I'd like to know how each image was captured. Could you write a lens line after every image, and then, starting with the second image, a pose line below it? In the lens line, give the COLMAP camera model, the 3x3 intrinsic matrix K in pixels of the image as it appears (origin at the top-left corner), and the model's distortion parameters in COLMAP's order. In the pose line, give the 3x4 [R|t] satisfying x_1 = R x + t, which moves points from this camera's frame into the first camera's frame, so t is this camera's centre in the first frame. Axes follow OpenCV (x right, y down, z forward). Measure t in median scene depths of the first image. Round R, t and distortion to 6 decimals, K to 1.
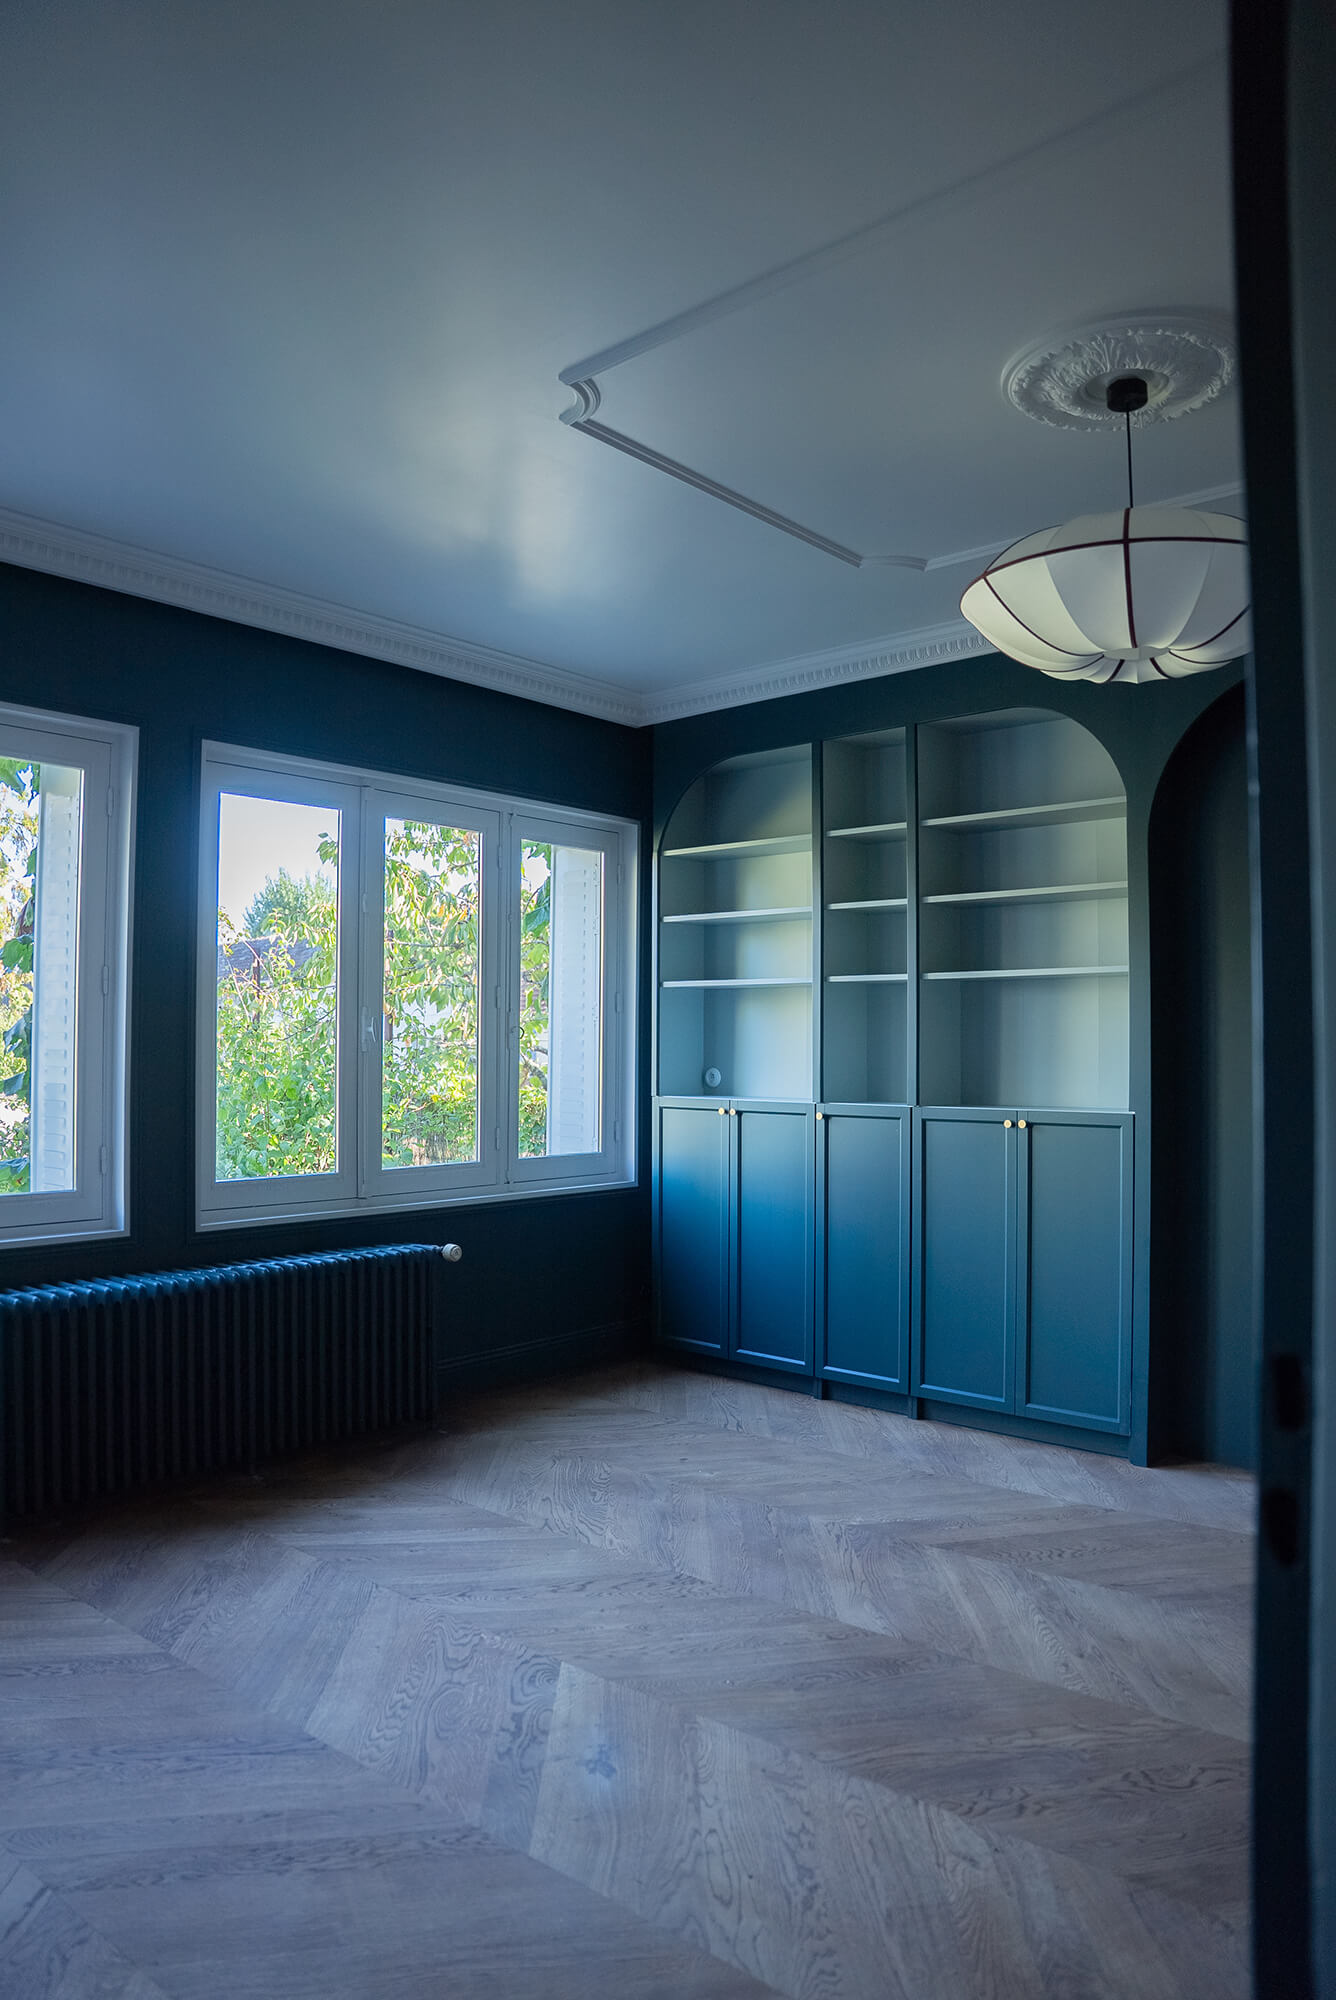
lens RADIAL K [[1369.1, 0, 665.7], [0, 1369.1, 1004.5], [0, 0, 1]] dist [-0.055762, 0.012095]
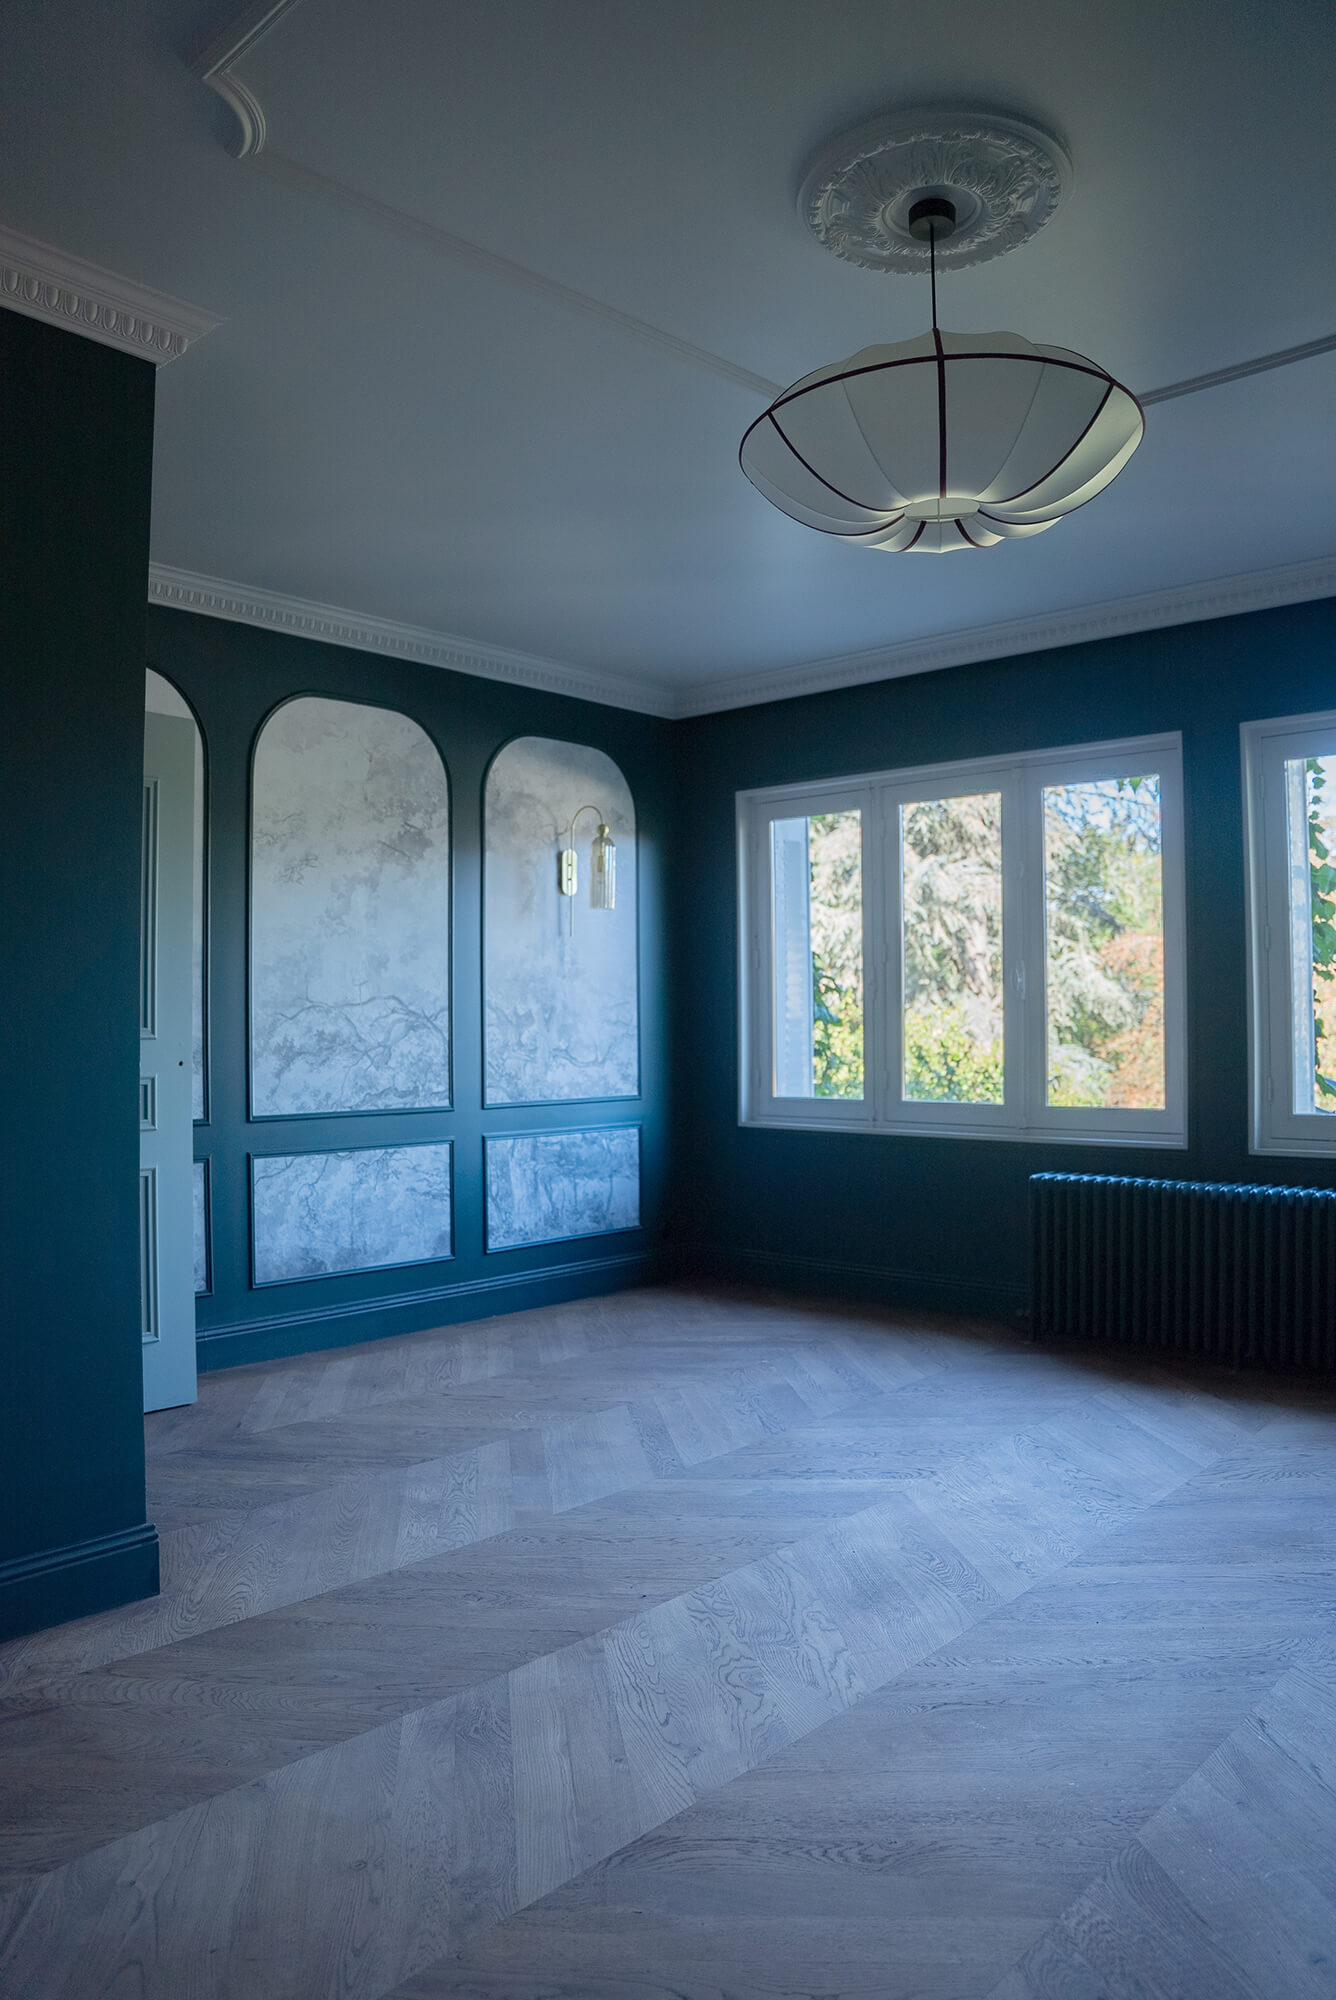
lens RADIAL K [[1369.1, 0, 672.3], [0, 1369.1, 1009.2], [0, 0, 1]] dist [-0.055762, 0.012095]
pose [[-0.036858, -0.022706, -0.999063, 1.113931], [0.056684, 0.998085, -0.024775, 0.064057], [0.997712, -0.057544, -0.035500, 0.774096]]
